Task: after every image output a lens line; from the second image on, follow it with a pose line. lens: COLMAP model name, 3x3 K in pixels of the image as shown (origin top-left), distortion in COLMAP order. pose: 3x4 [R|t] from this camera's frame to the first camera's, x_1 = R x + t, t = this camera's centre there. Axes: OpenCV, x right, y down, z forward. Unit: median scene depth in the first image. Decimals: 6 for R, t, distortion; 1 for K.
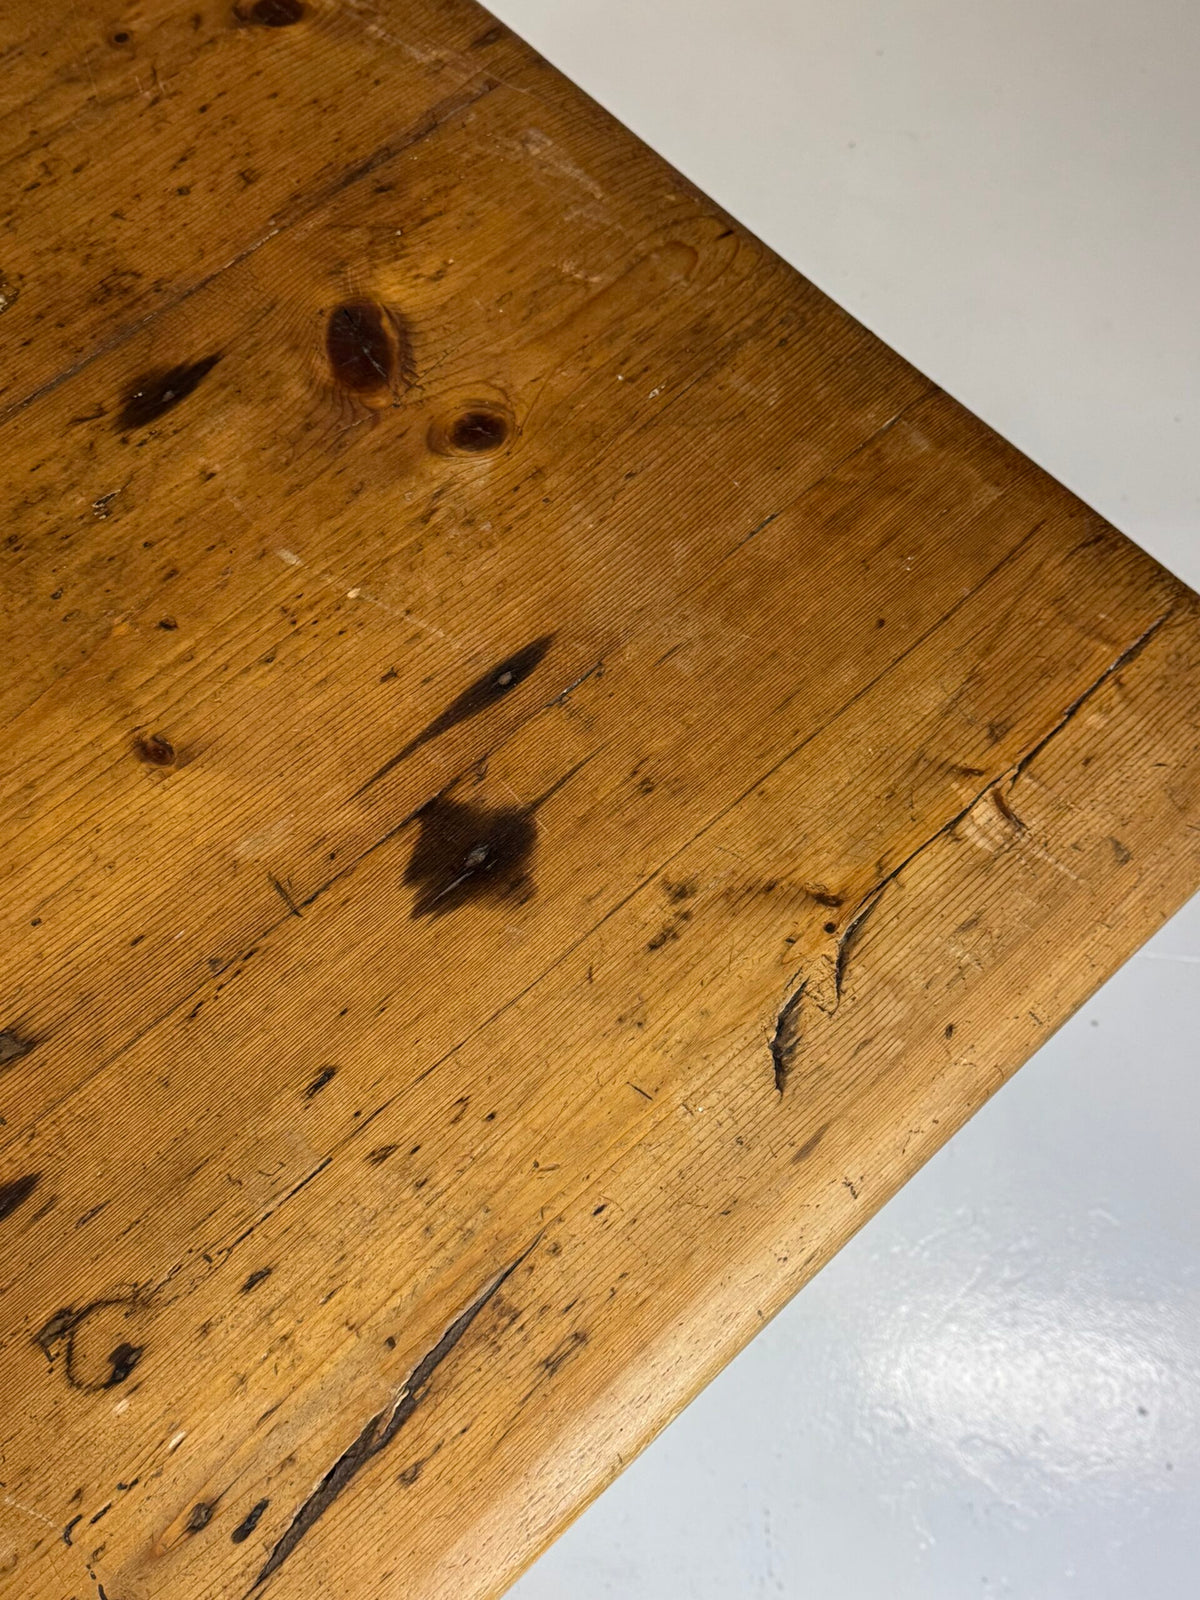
lens RADIAL K [[1869.9, 0, 617.4], [0, 1869.9, 811.2], [0, 0, 1]] dist [0.200798, -0.497601]
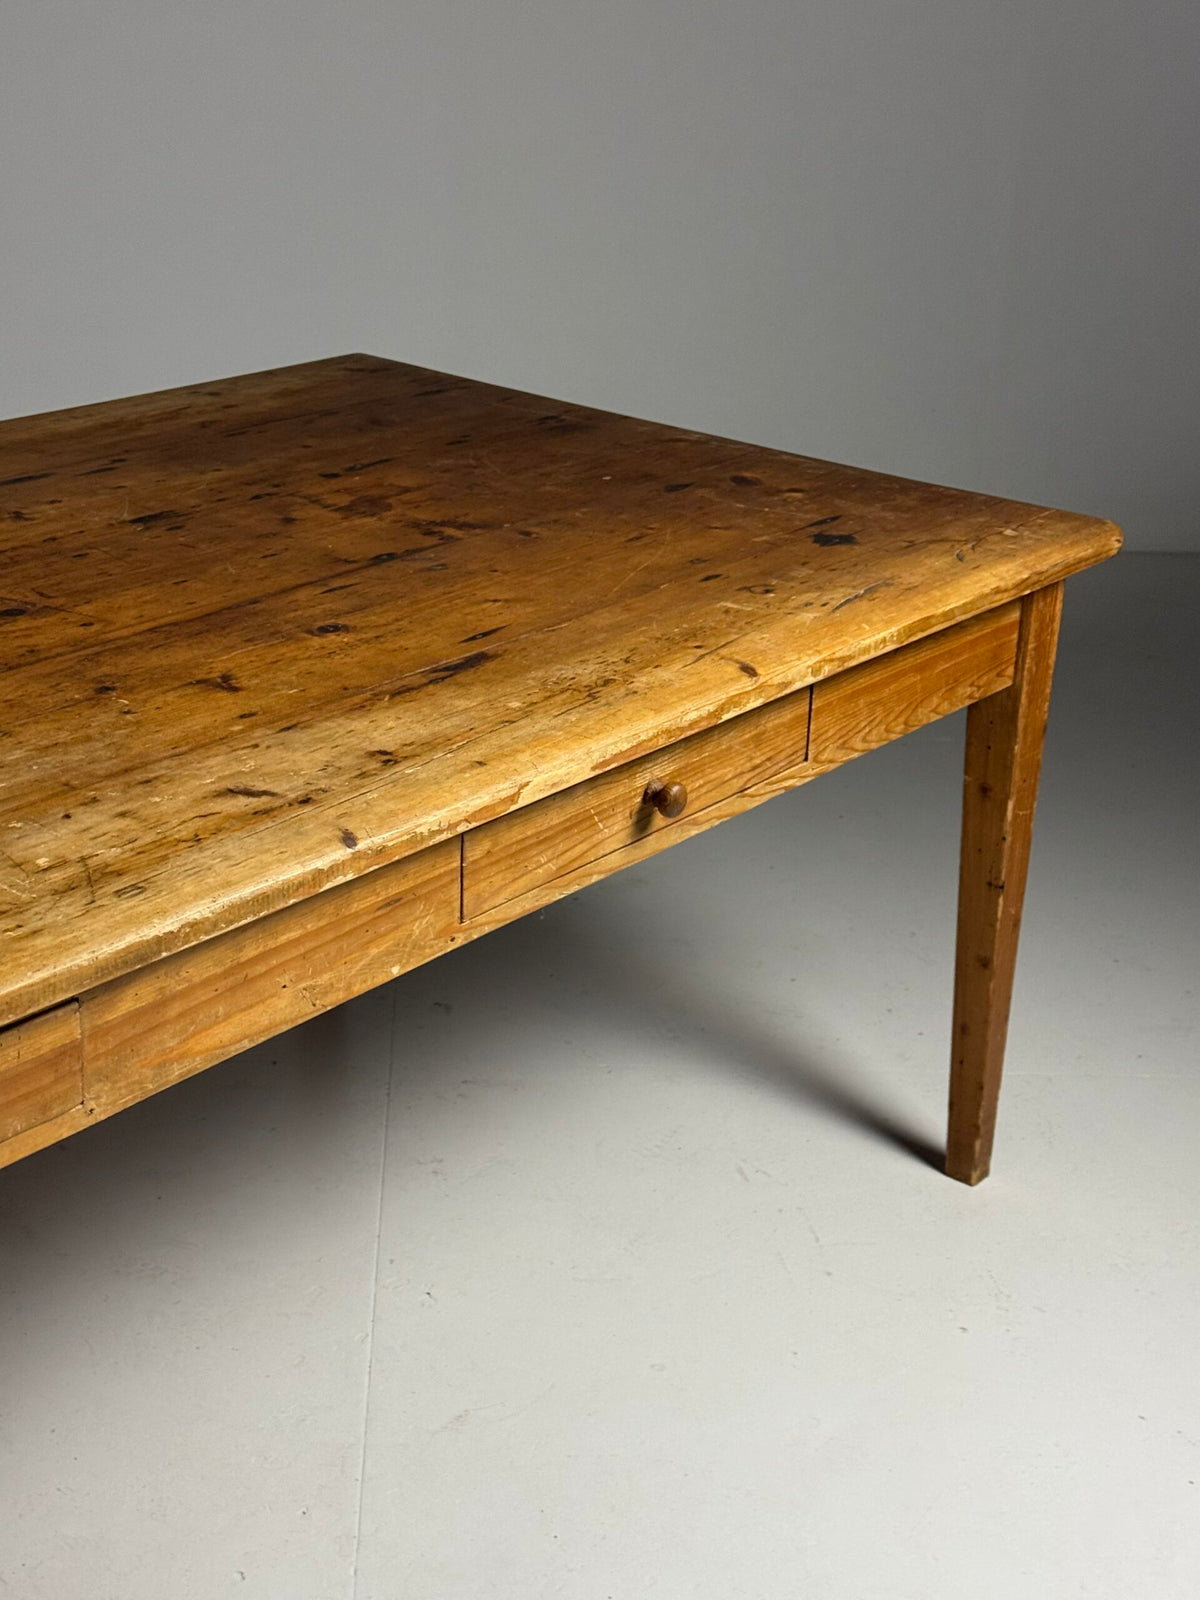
lens RADIAL K [[2475.0, 0, 600.0], [0, 2475.0, 800.0], [0, 0, 1]] dist [0.150689, -0.008047]
pose [[0.991036, -0.049832, 0.123950, -0.861667], [0.120985, 0.728248, -0.674549, 2.637497], [-0.056652, 0.683499, 0.727750, -1.346468]]
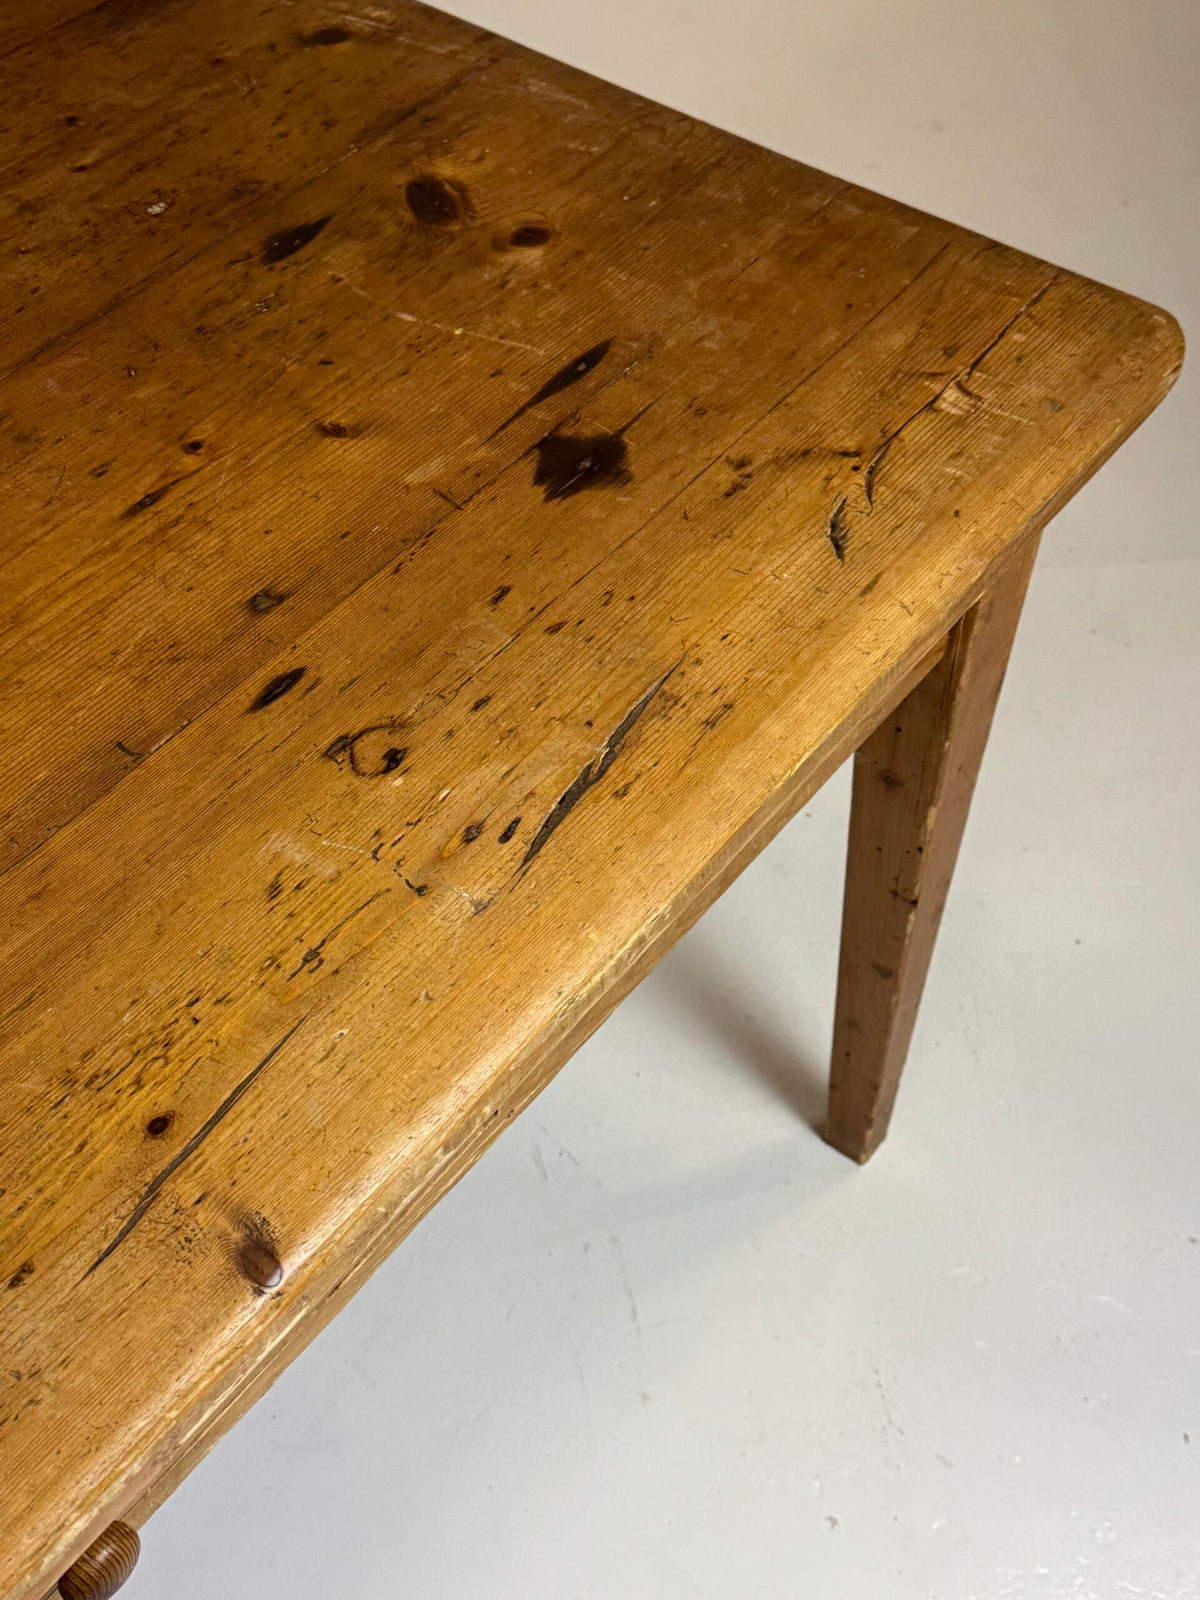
lens RADIAL K [[1869.9, 0, 617.4], [0, 1869.9, 811.2], [0, 0, 1]] dist [0.200798, -0.497601]
pose [[0.988573, -0.136605, 0.063745, -0.163397], [0.148167, 0.958393, -0.243985, 0.563827], [-0.027763, 0.250641, 0.967682, -0.221441]]
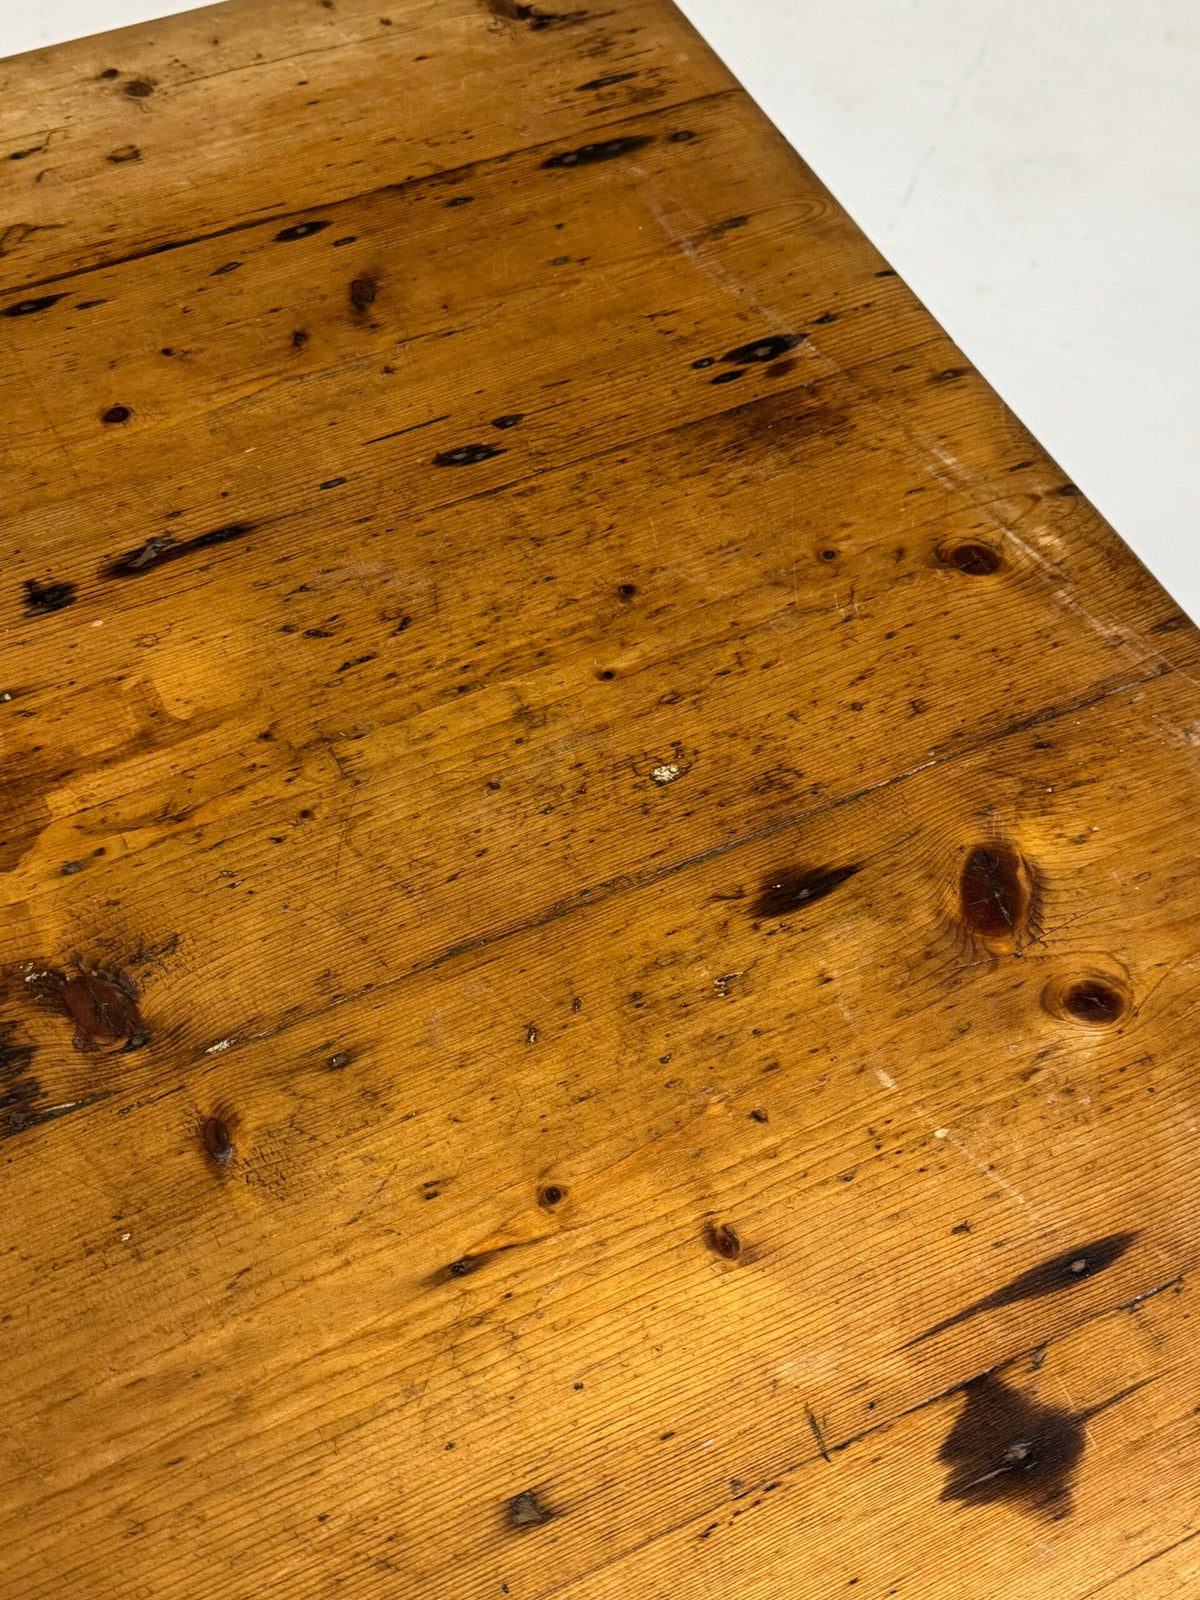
lens RADIAL K [[1869.9, 0, 617.4], [0, 1869.9, 811.2], [0, 0, 1]] dist [0.200798, -0.497601]
pose [[0.950257, 0.239861, -0.198690, -0.147754], [-0.272236, 0.949552, -0.155688, -0.076024], [0.151323, 0.202034, 0.967618, -0.038949]]
